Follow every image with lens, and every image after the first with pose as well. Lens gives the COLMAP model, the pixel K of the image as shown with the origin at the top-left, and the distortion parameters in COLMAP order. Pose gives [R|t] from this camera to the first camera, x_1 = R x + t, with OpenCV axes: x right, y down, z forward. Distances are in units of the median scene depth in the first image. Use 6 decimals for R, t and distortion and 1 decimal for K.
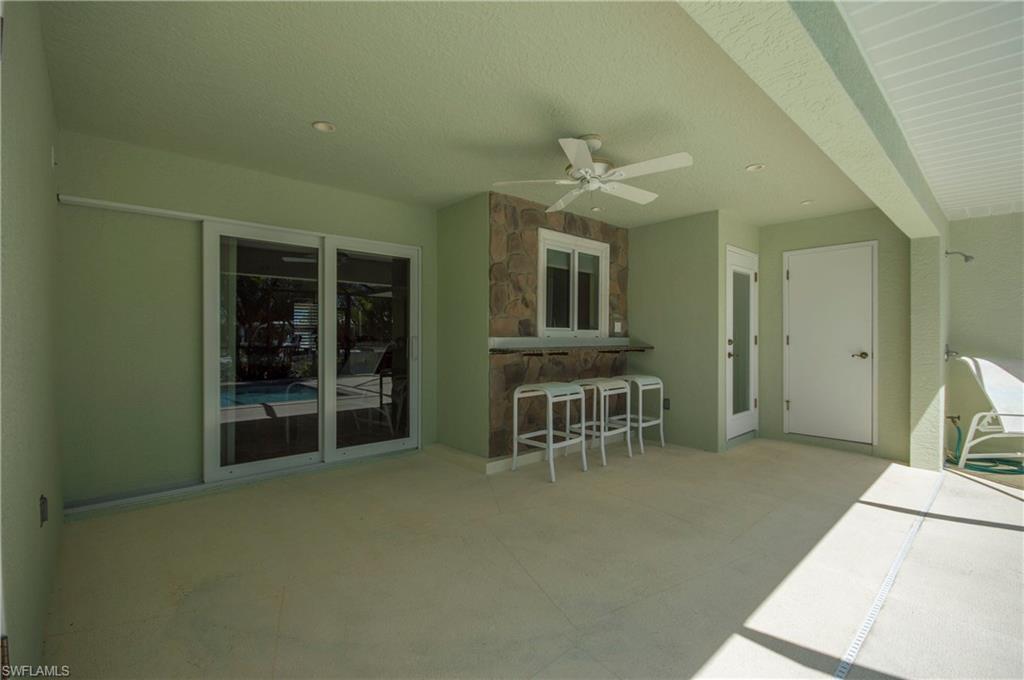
lens RADIAL K [[468.5, 0, 511.1], [0, 468.5, 339.6], [0, 0, 1]] dist [0.000227, -0.001716]
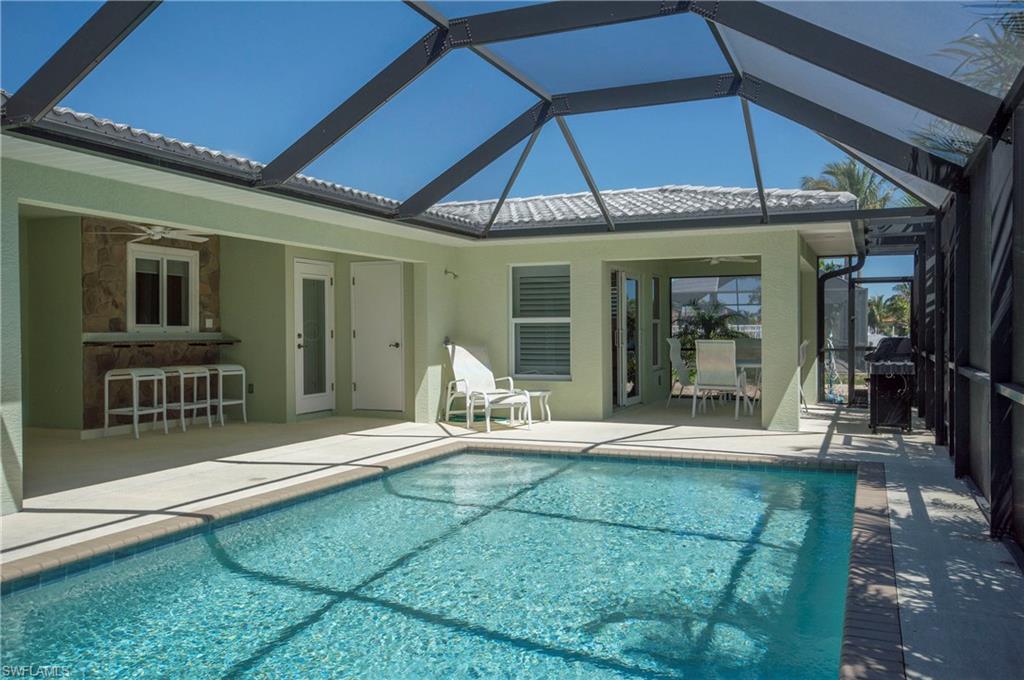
lens RADIAL K [[873.5, 0, 508.9], [0, 873.5, 342.9], [0, 0, 1]] dist [0.033603, 0.002296]
pose [[0.915608, -0.008322, 0.401985, 0.045049], [0.004455, 0.999934, 0.010554, 0.002364], [-0.402046, -0.007872, 0.915585, -1.445655]]
